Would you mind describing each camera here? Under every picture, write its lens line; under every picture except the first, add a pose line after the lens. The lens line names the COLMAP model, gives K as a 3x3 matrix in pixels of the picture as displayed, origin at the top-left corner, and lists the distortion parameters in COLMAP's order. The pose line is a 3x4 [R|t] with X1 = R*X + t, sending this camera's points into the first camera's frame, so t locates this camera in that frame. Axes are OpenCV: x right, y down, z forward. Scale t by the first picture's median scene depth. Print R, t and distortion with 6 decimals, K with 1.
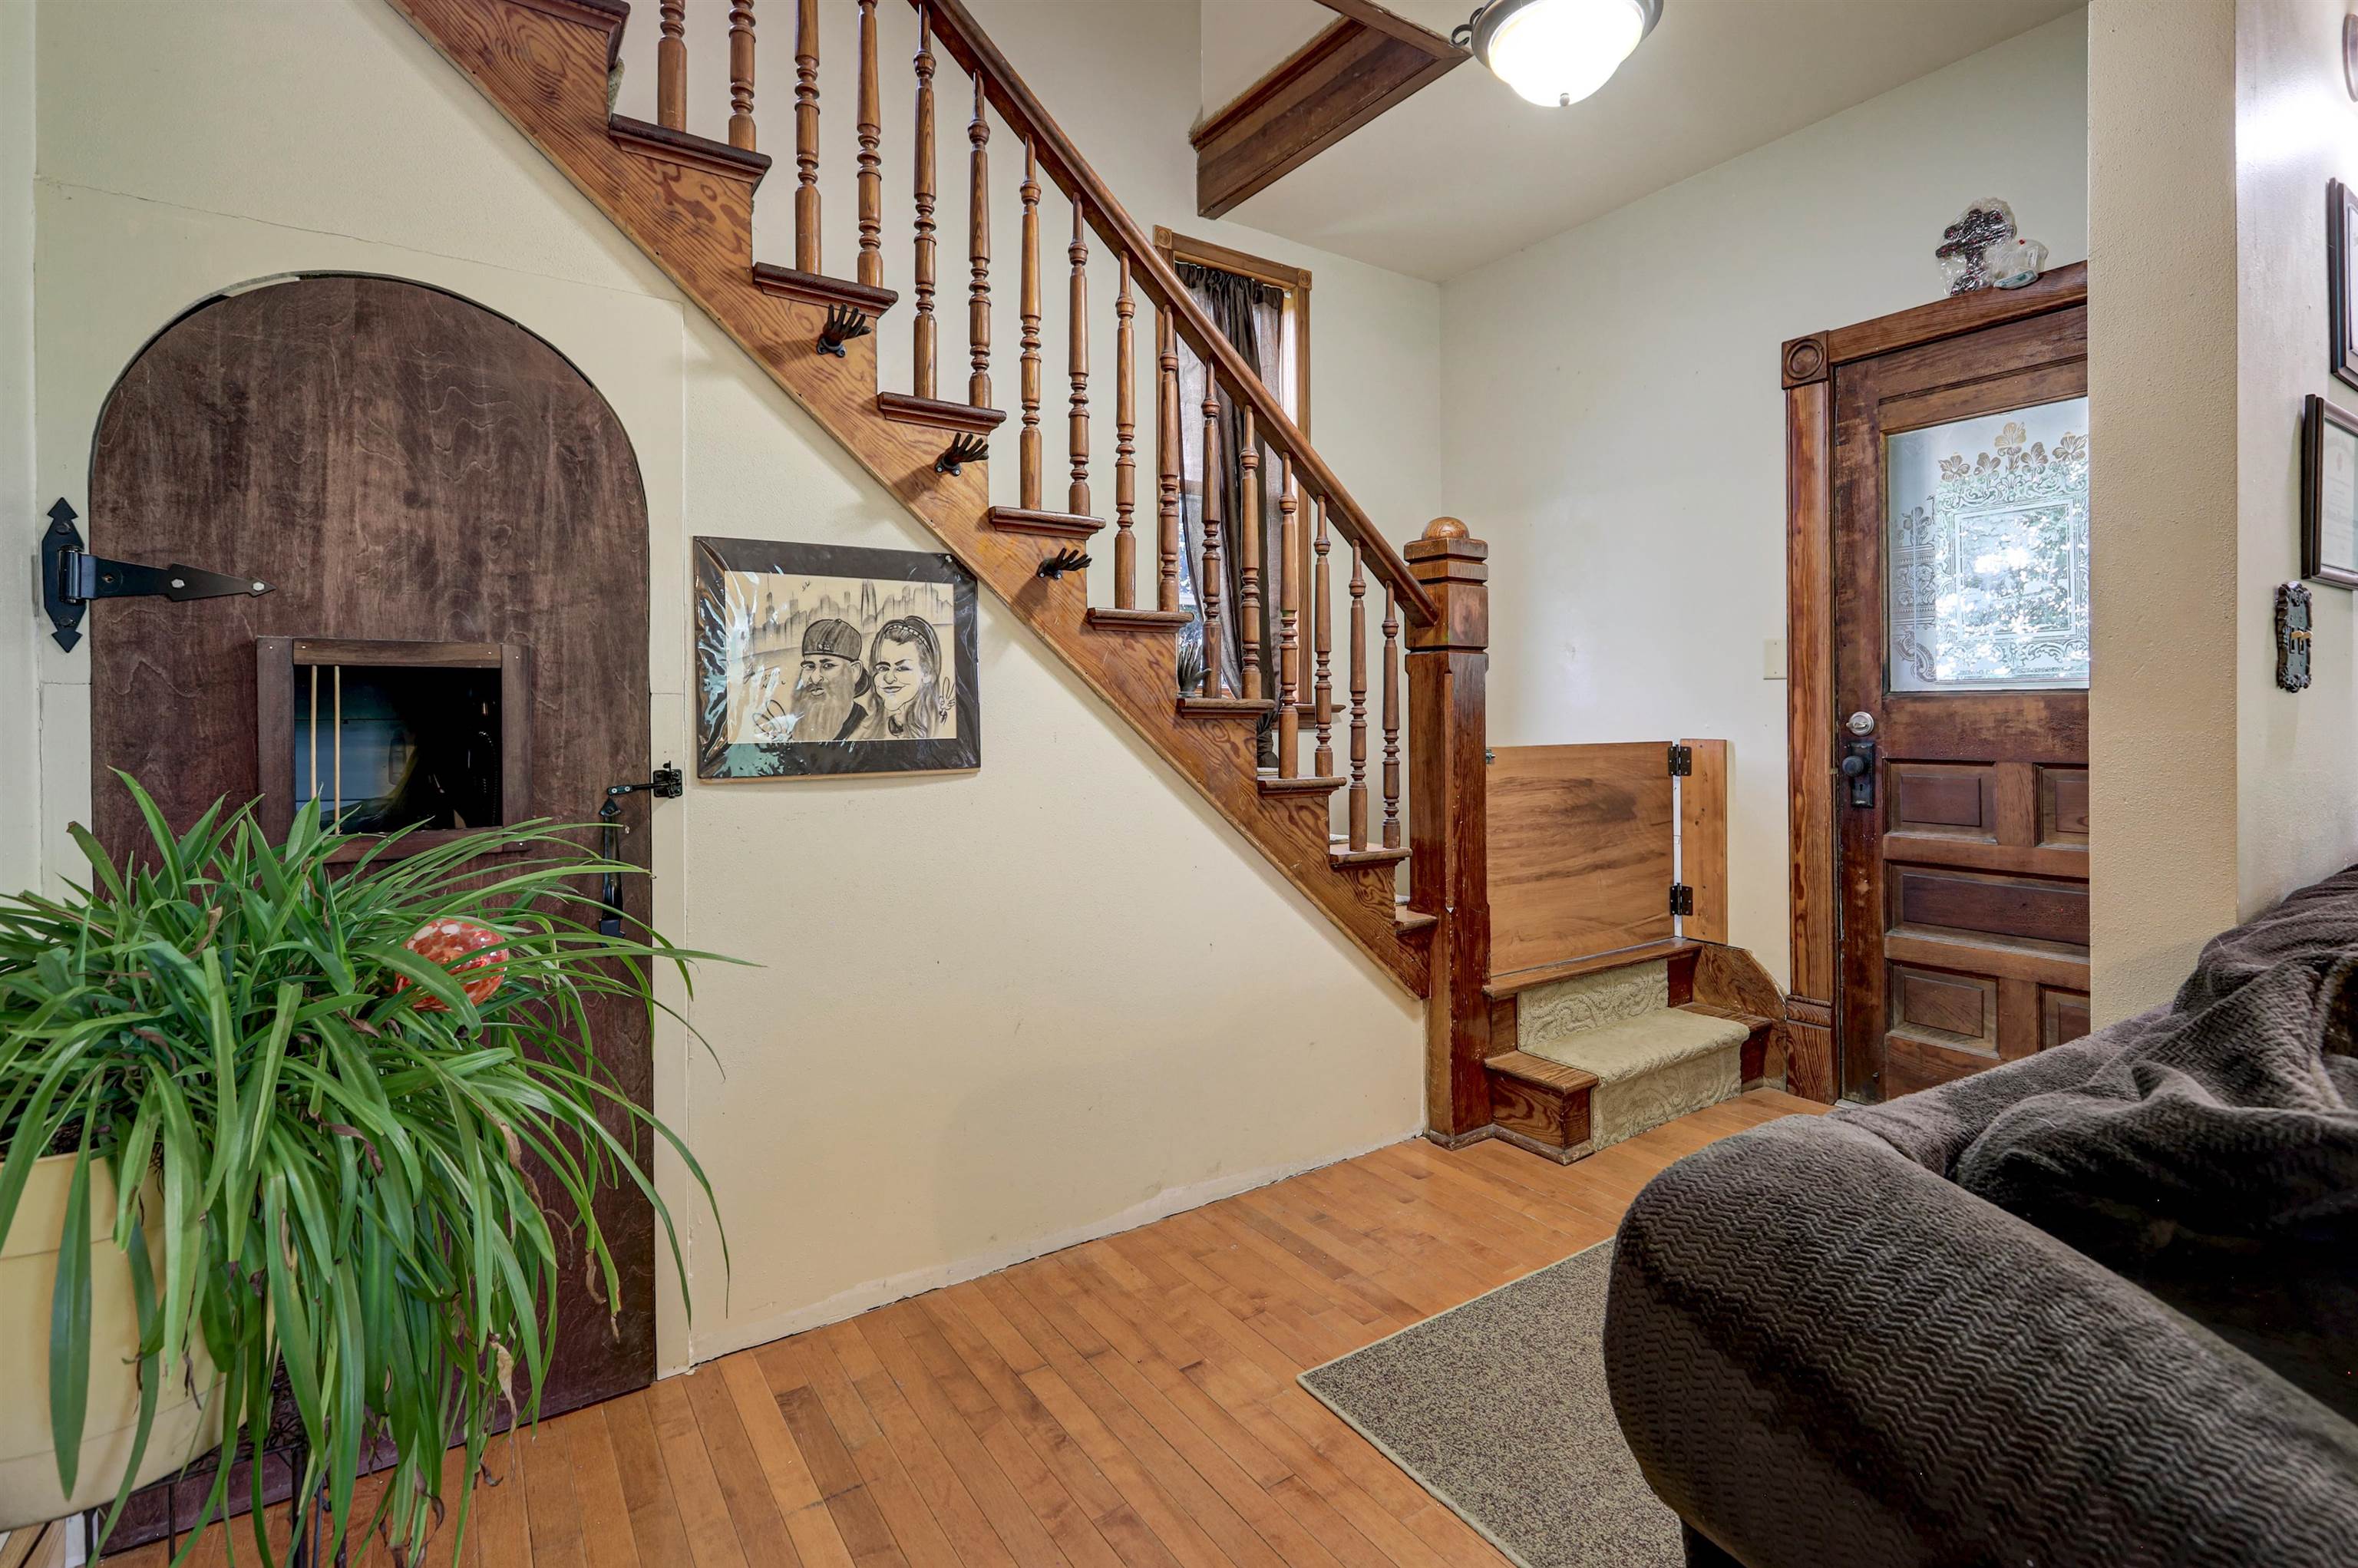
lens RADIAL K [[1086.6, 0, 1180.1], [0, 1086.6, 724.3], [0, 0, 1]] dist [0.000187, -0.000260]
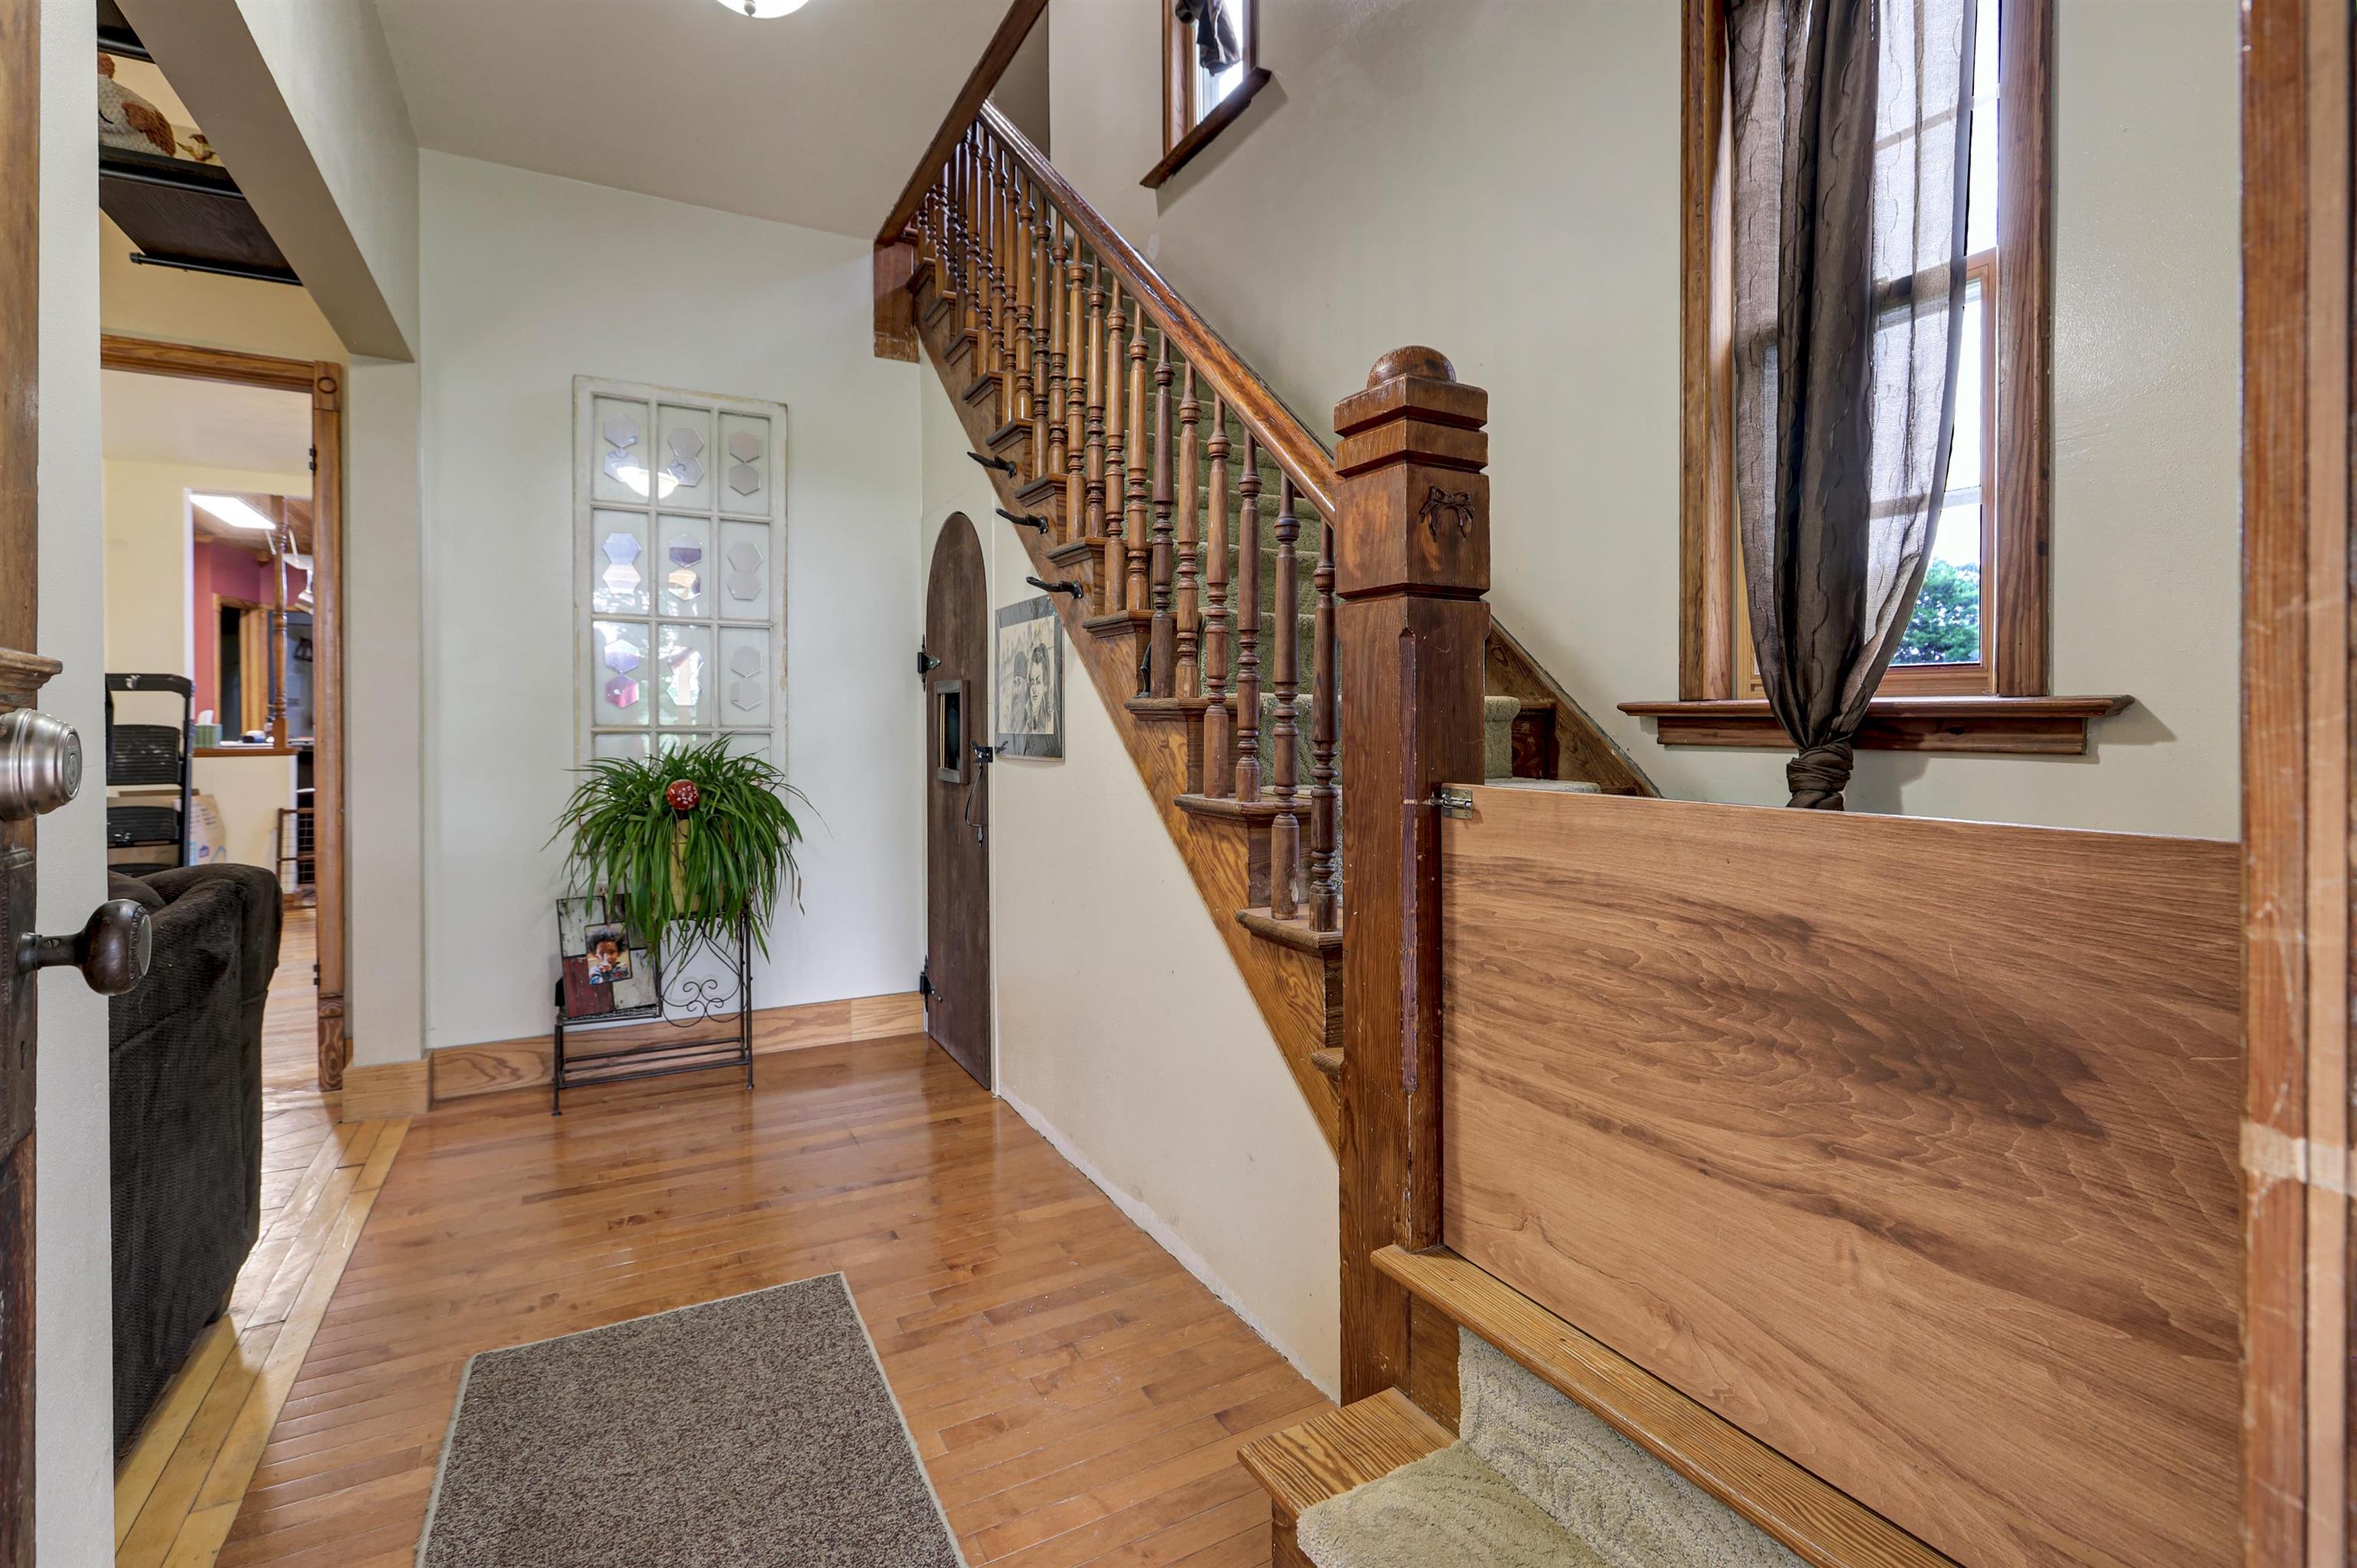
lens RADIAL K [[1086.1, 0, 1179.6], [0, 1086.1, 724.3], [0, 0, 1]] dist [0.000187, -0.000260]
pose [[-0.100260, 0.013833, -0.994865, 1.016478], [-0.001938, 0.999899, 0.014098, -0.016502], [0.994959, 0.003341, -0.100223, 1.207786]]
